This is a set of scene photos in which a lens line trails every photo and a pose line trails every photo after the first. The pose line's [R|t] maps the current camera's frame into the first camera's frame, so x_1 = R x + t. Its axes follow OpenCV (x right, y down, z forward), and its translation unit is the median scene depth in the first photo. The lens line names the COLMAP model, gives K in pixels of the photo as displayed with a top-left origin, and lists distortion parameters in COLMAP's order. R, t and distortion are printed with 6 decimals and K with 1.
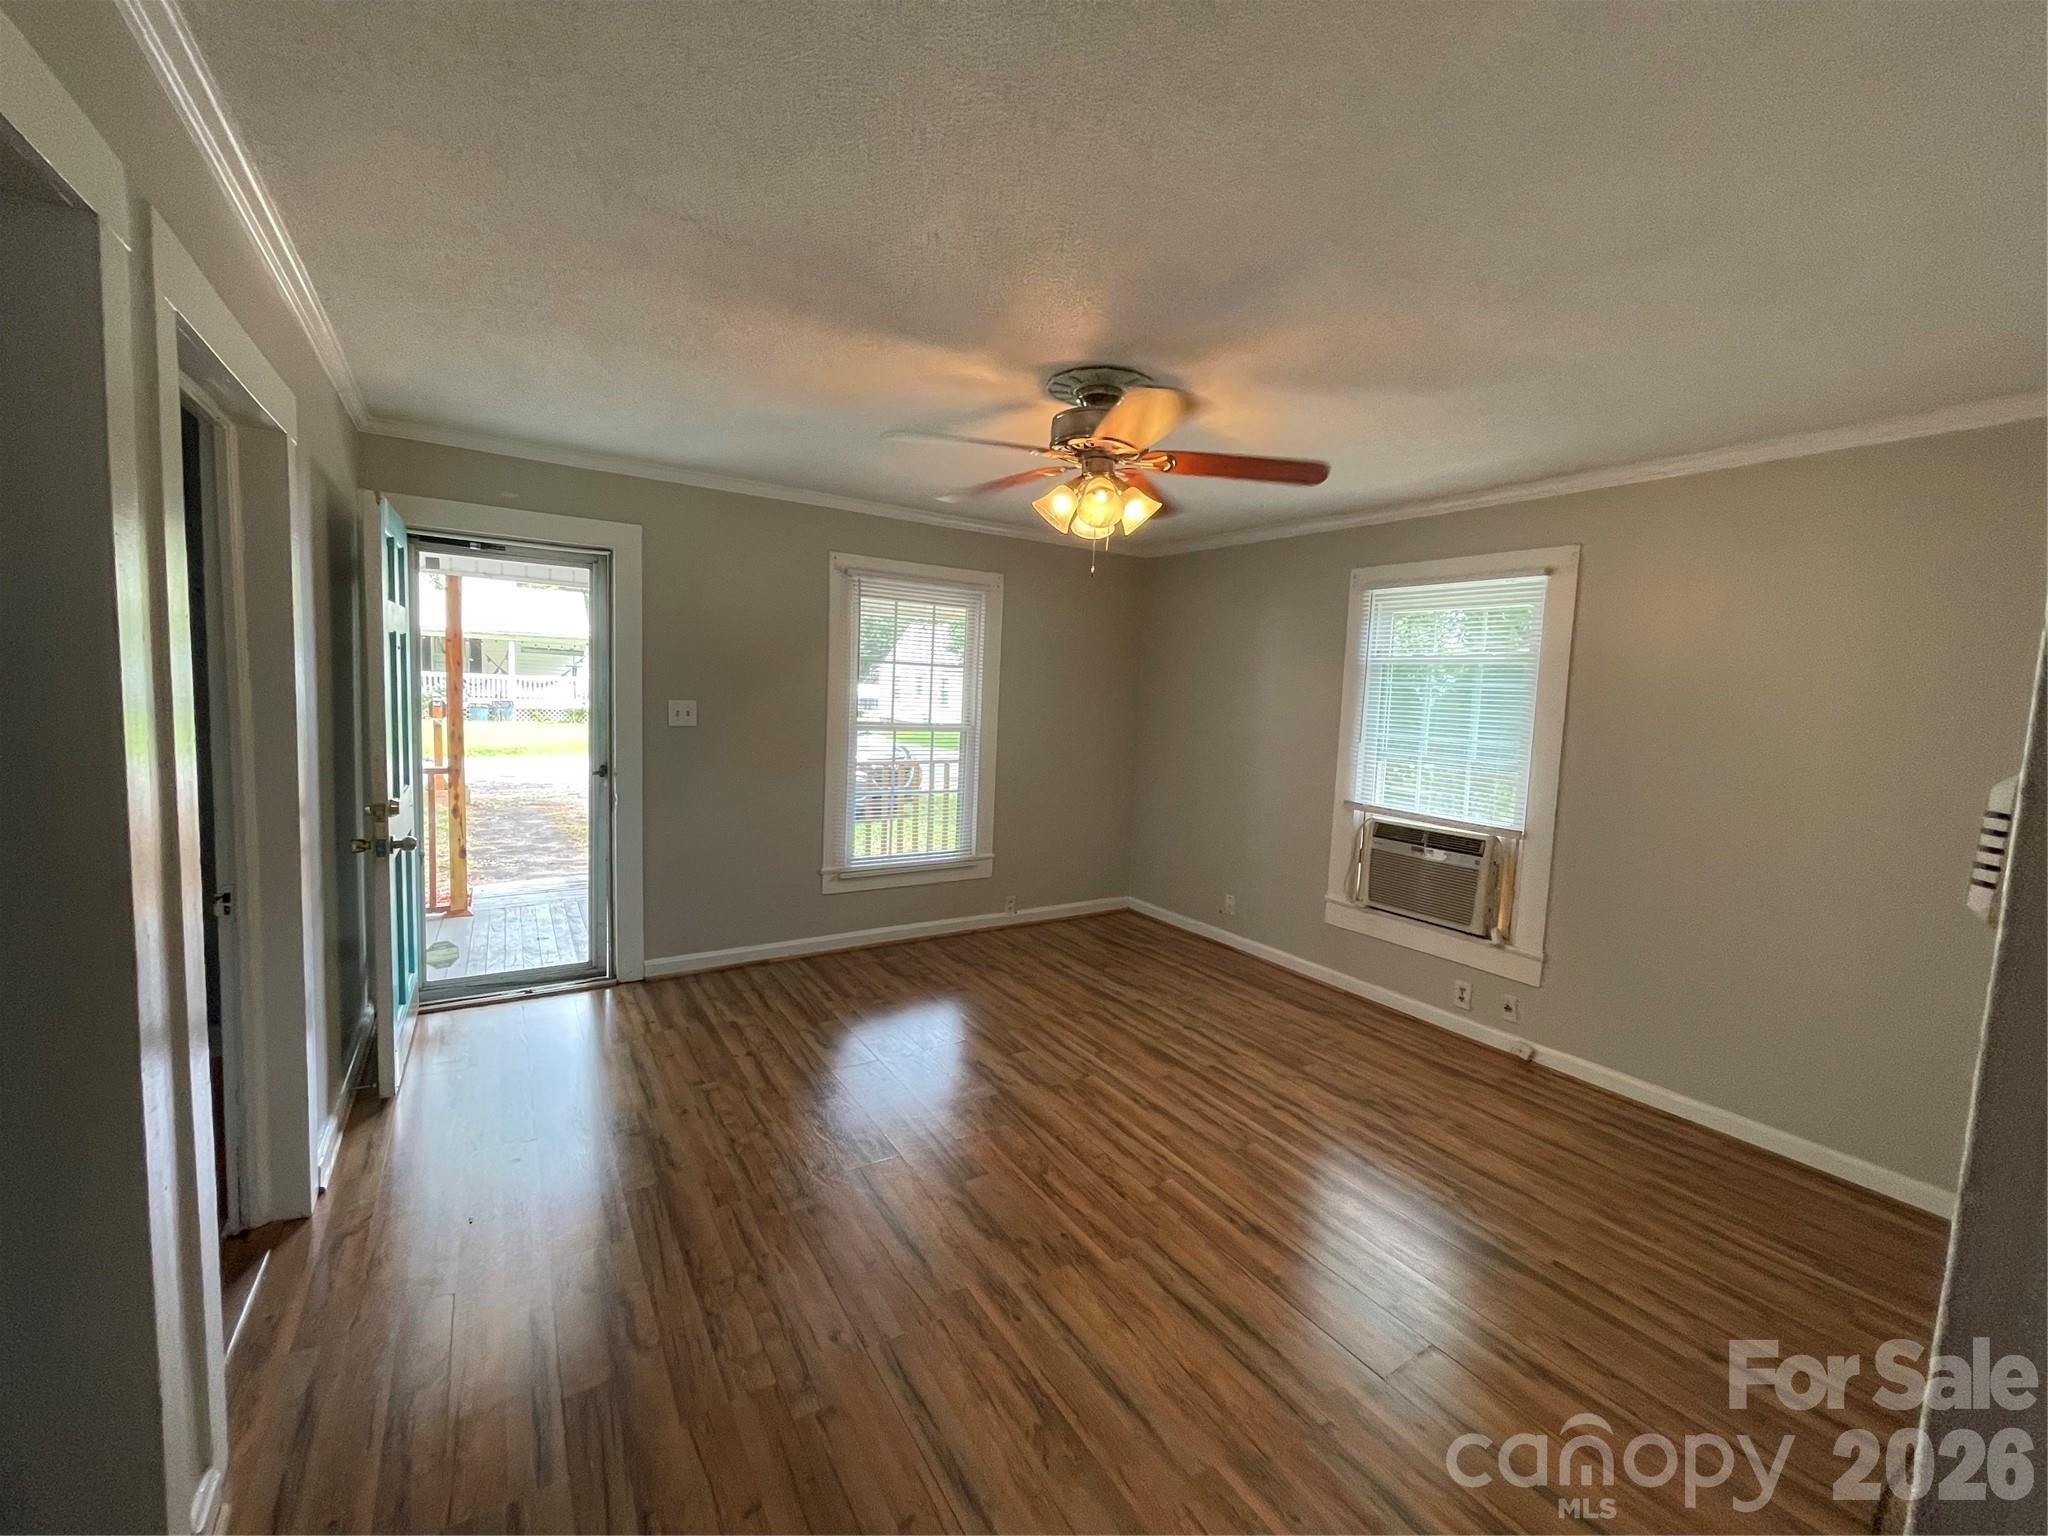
lens RADIAL K [[825.5, 0, 1022.0], [0, 825.5, 765.8], [0, 0, 1]] dist [-0.007138, 0.003226]
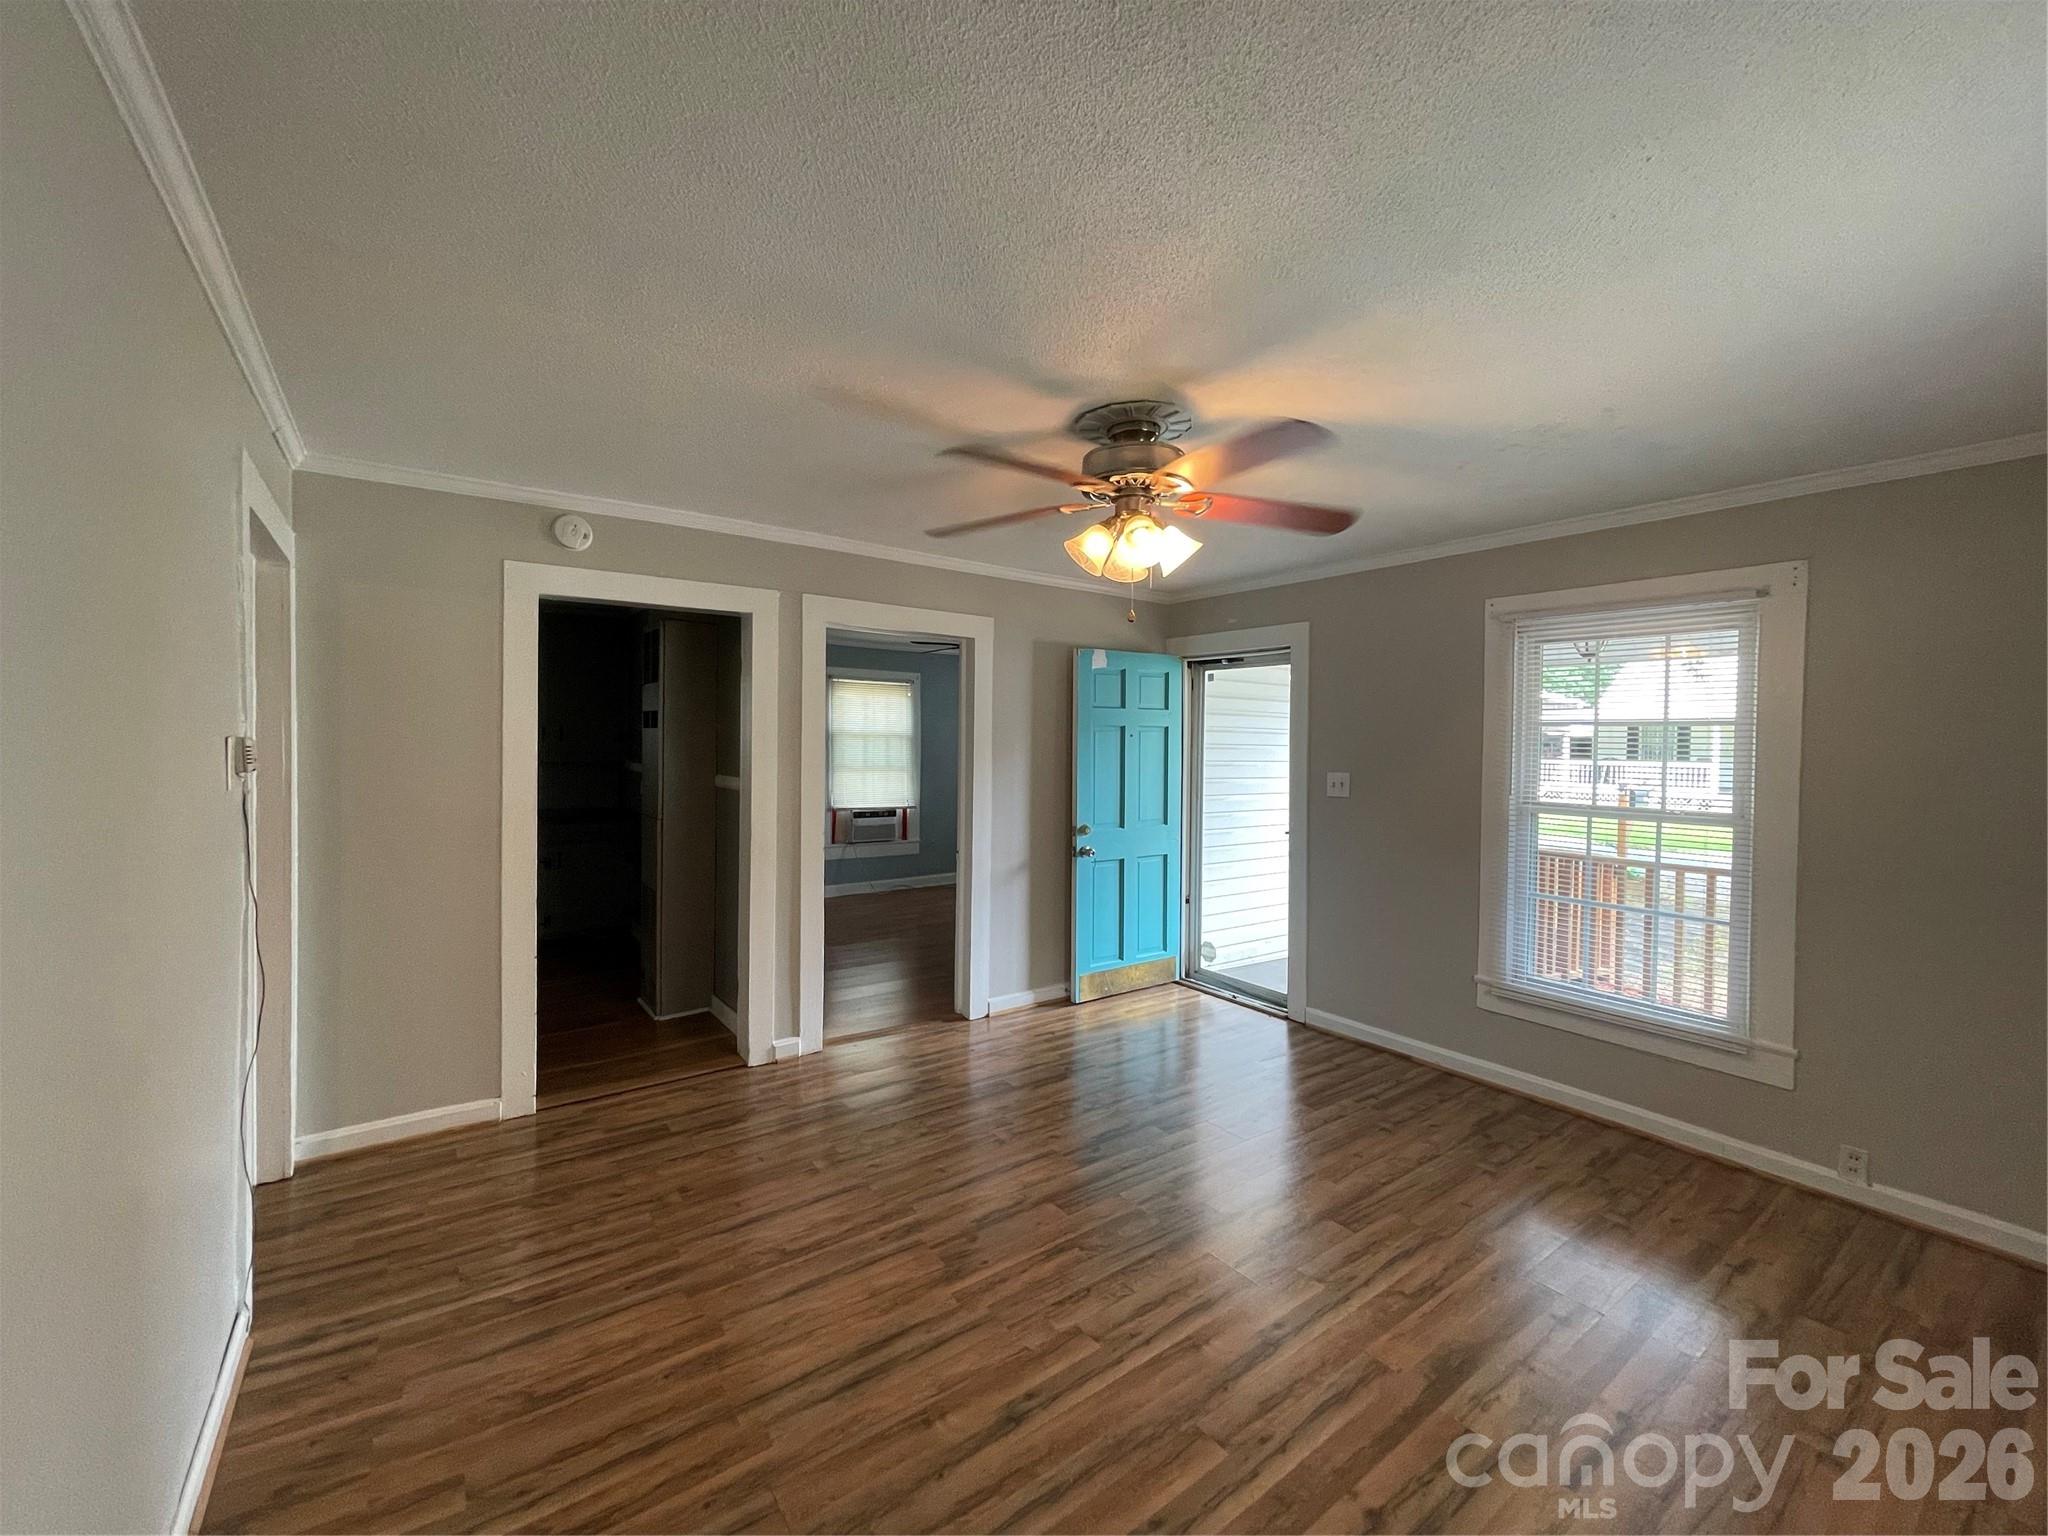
lens RADIAL K [[825.5, 0, 1018.3], [0, 825.5, 764.4], [0, 0, 1]] dist [-0.007138, 0.003226]
pose [[0.050707, -0.016733, -0.998573, 0.720738], [-0.107842, 0.993922, -0.022131, -0.023632], [0.992874, 0.108811, 0.048594, 0.603390]]
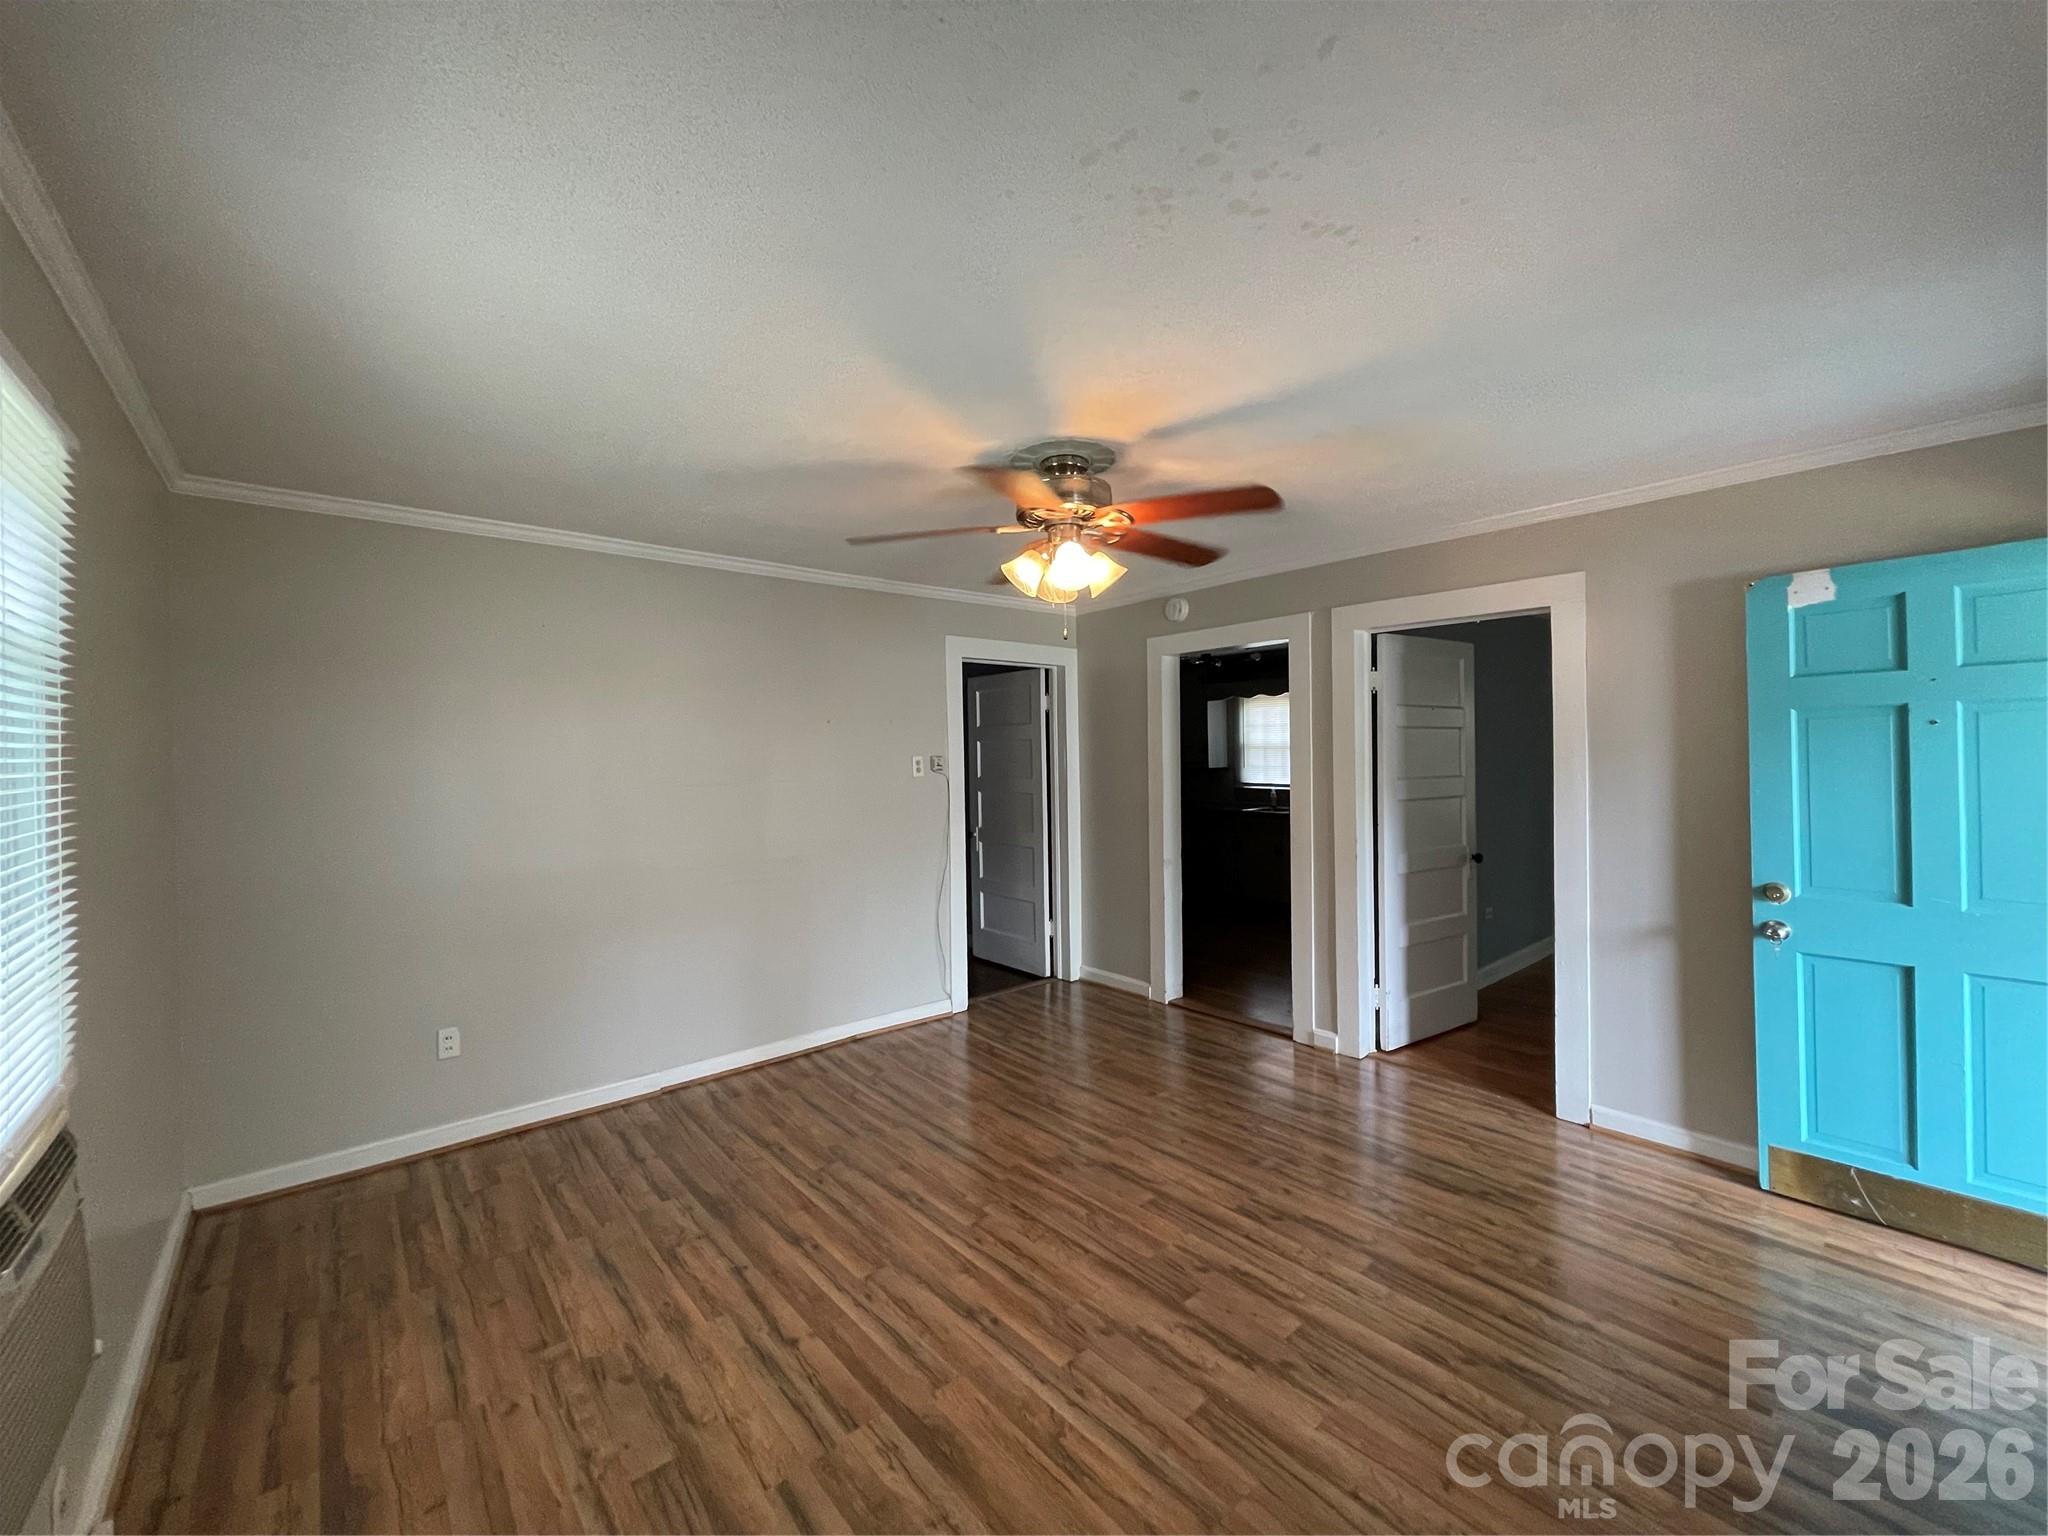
lens RADIAL K [[825.5, 0, 1021.6], [0, 825.5, 773.8], [0, 0, 1]] dist [-0.007138, 0.003226]
pose [[-0.991170, -0.024421, -0.130328, 0.191029], [-0.040184, 0.991993, 0.119728, -0.131114], [0.126360, 0.123908, -0.984215, 1.427972]]
